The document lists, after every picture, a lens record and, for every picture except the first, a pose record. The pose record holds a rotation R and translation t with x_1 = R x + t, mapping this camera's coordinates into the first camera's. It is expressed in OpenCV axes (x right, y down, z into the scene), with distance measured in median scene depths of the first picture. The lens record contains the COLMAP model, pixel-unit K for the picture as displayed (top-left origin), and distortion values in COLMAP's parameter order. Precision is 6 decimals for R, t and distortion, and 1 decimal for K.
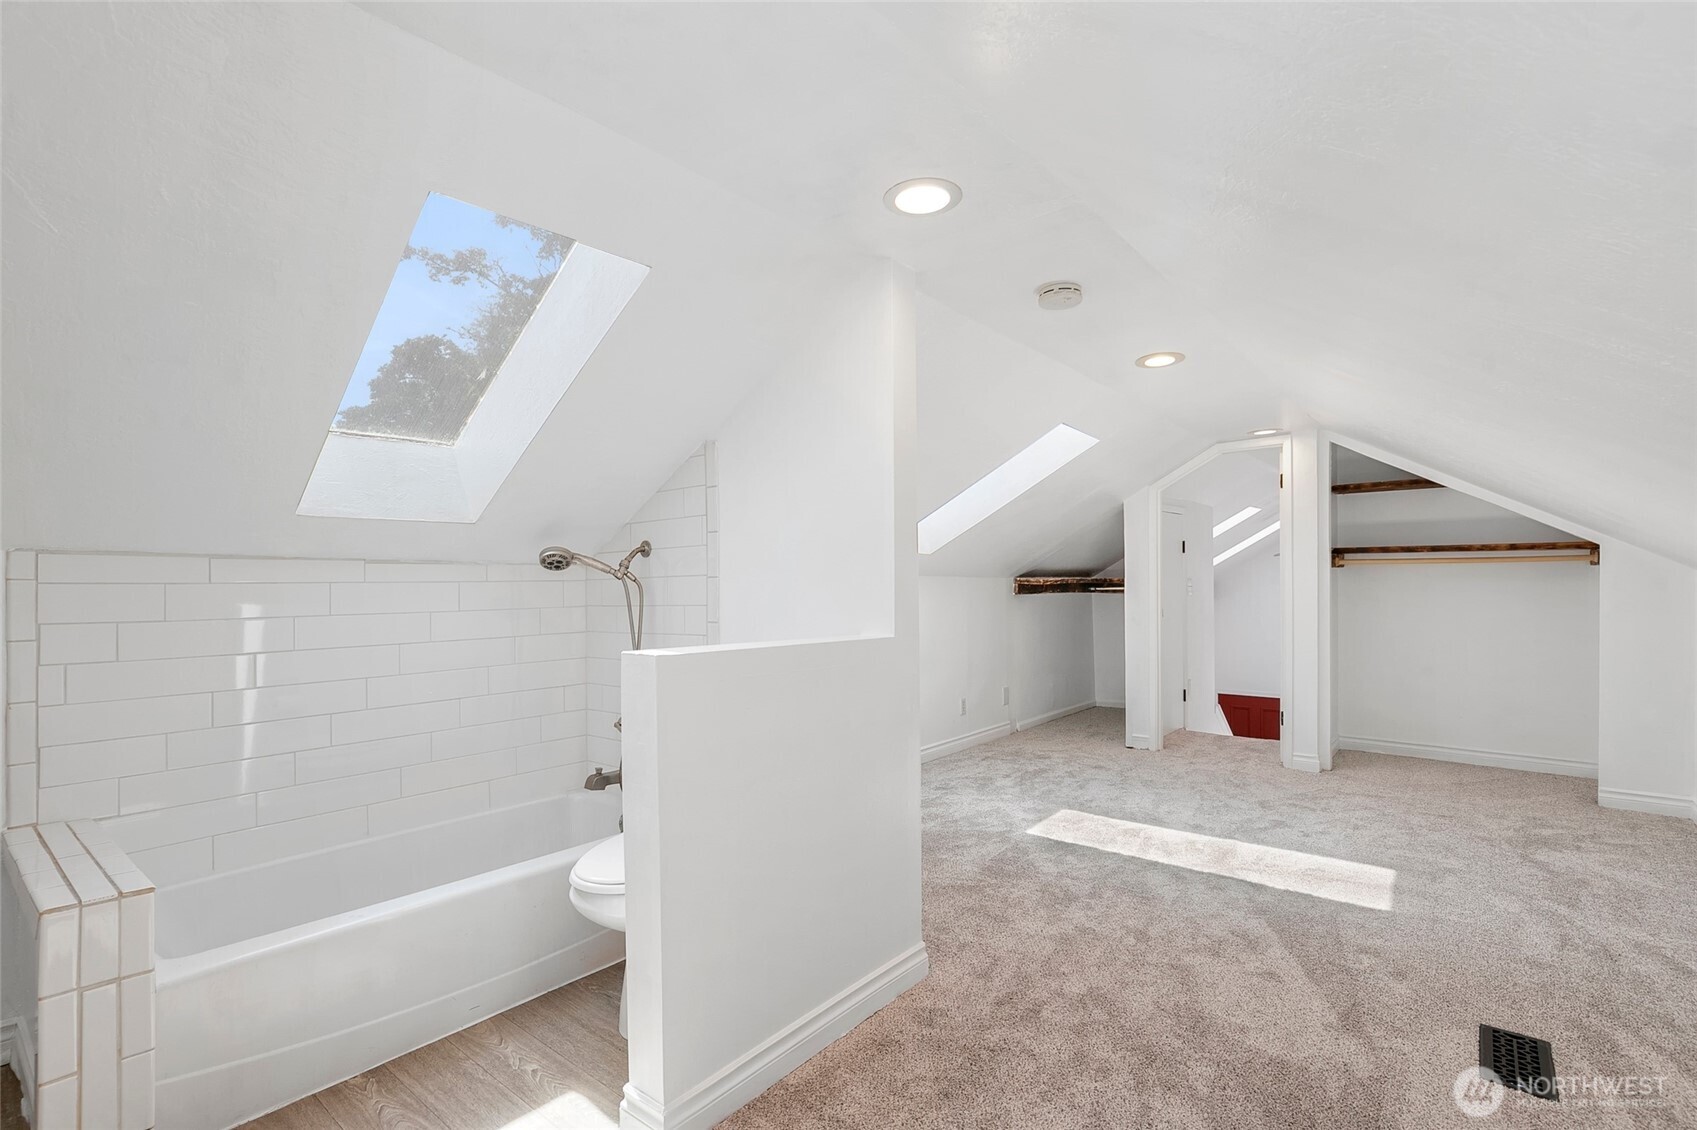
lens RADIAL K [[769.3, 0, 848.5], [0, 769.3, 565.0], [0, 0, 1]] dist [0.000939, 0.000365]
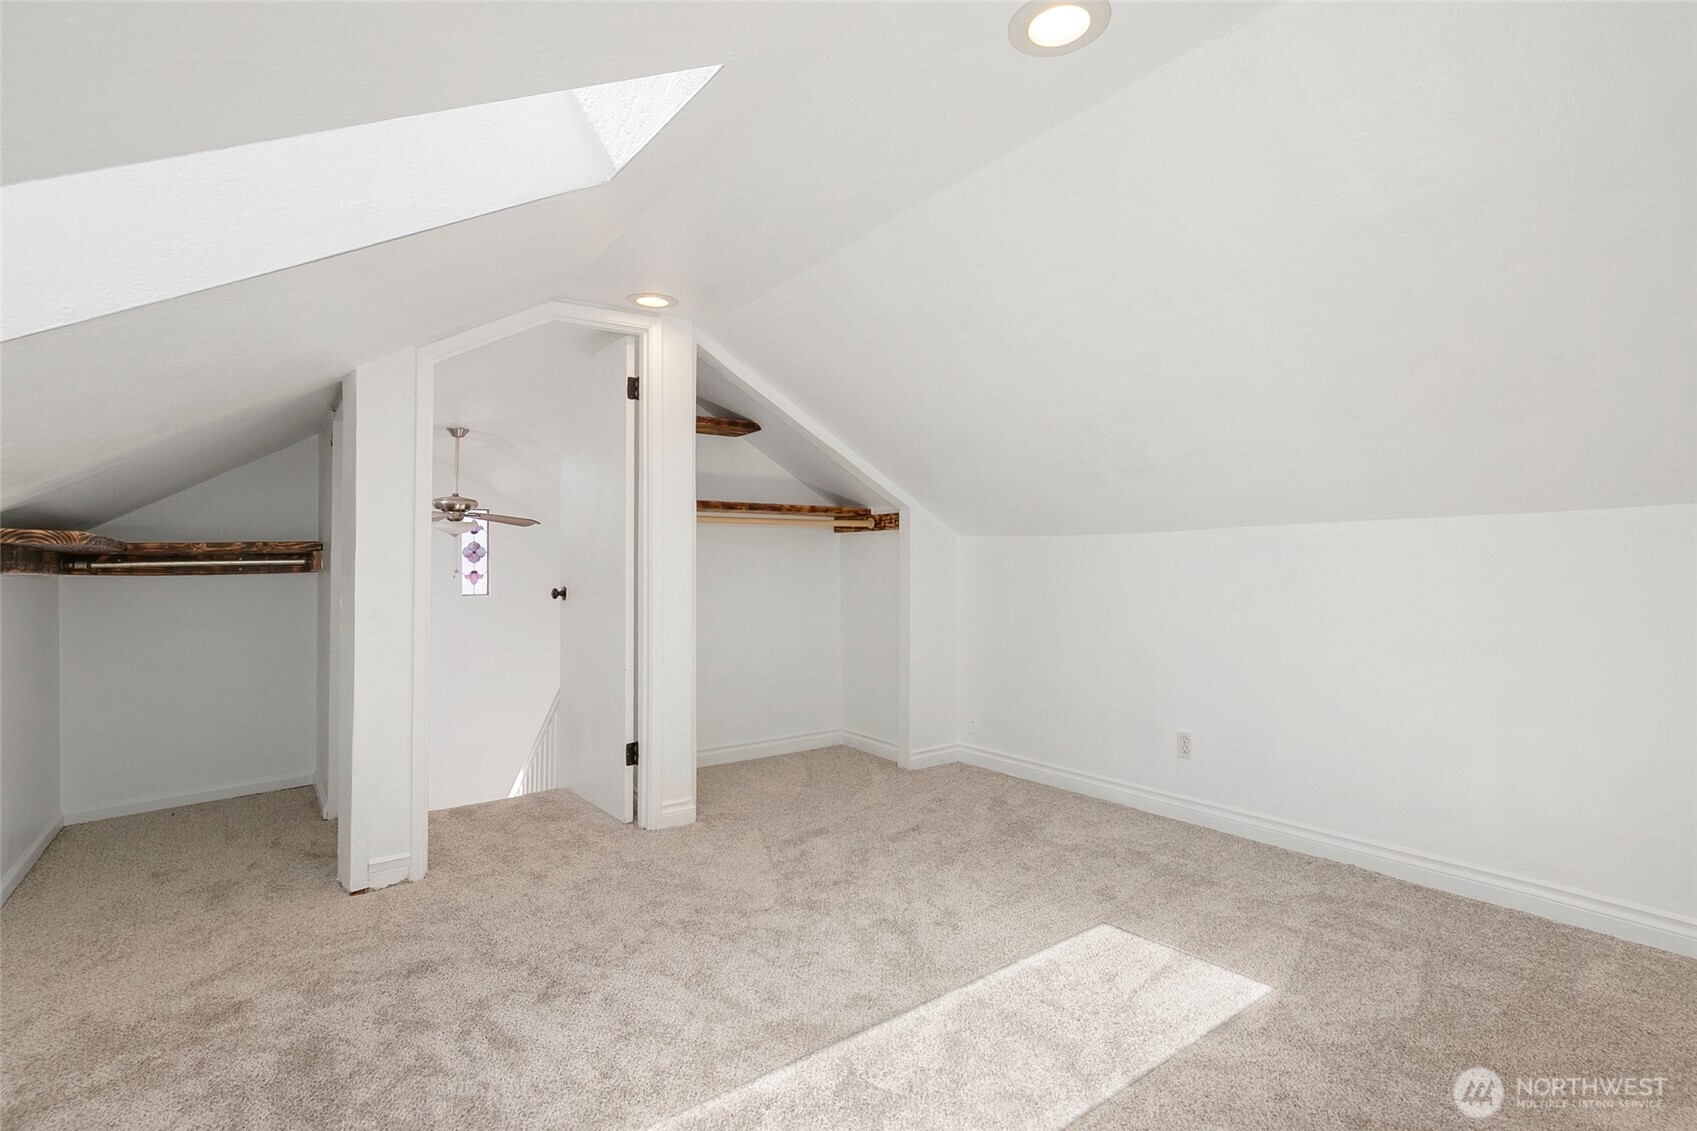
lens RADIAL K [[818.2, 0, 850.5], [0, 818.2, 543.7], [0, 0, 1]] dist [0.000923, 0.000174]
pose [[0.201561, 0.004577, 0.979465, -0.089408], [-0.020337, 0.999793, -0.000487, 0.016515], [-0.979265, -0.019821, 0.201613, 0.715256]]
